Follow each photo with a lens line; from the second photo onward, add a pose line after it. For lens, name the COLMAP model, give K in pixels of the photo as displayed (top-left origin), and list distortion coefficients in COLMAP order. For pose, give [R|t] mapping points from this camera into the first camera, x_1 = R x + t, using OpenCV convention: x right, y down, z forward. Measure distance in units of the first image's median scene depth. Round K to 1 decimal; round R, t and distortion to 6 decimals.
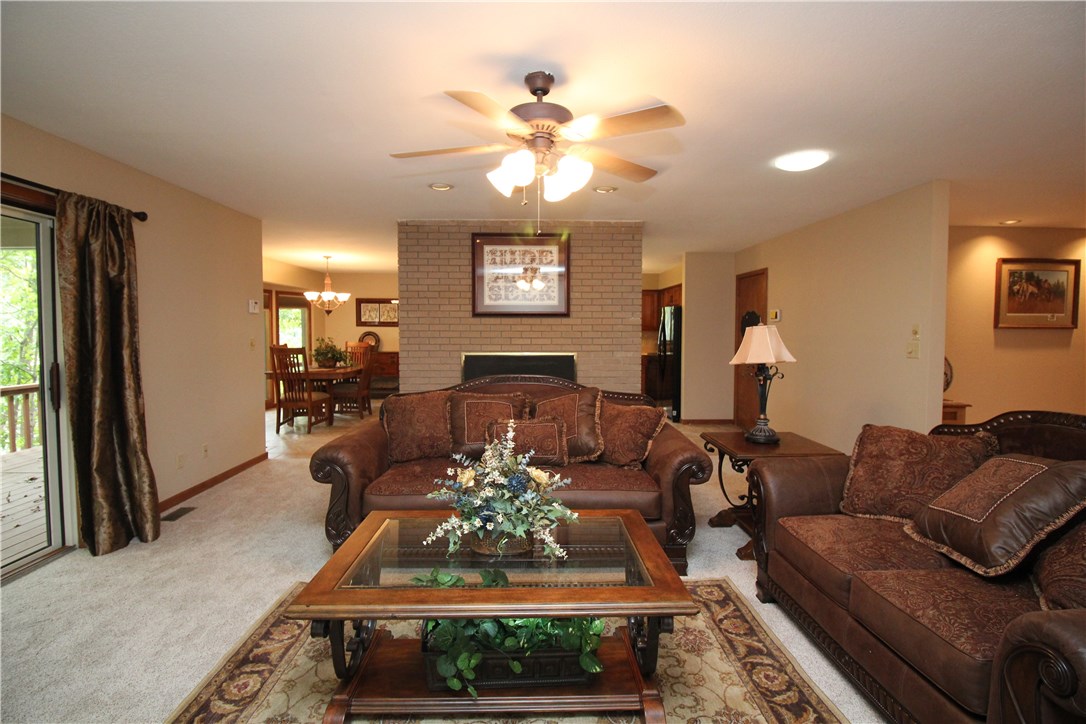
lens RADIAL K [[506.6, 0, 542.1], [0, 506.6, 359.6], [0, 0, 1]] dist [-0.004507, -0.003062]
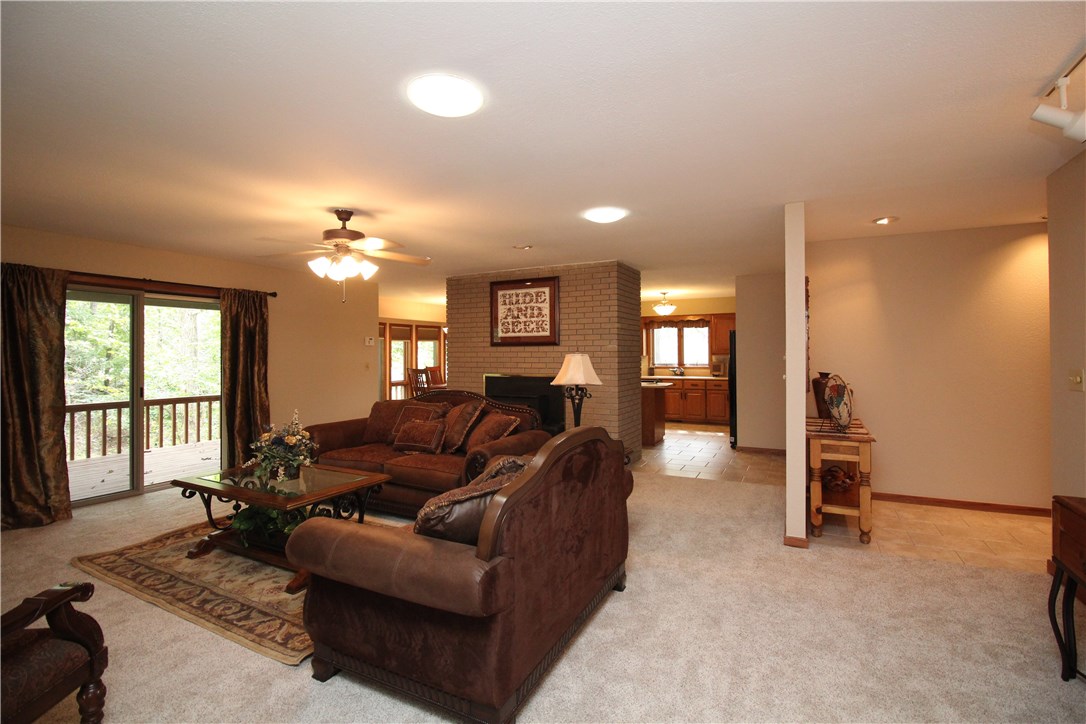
lens RADIAL K [[506.6, 0, 532.3], [0, 506.6, 355.6], [0, 0, 1]] dist [-0.004507, -0.003062]
pose [[0.876892, -0.006094, -0.480649, 0.575691], [-0.020816, 0.998500, -0.050637, 0.001984], [0.480237, 0.054409, 0.875450, -0.075121]]
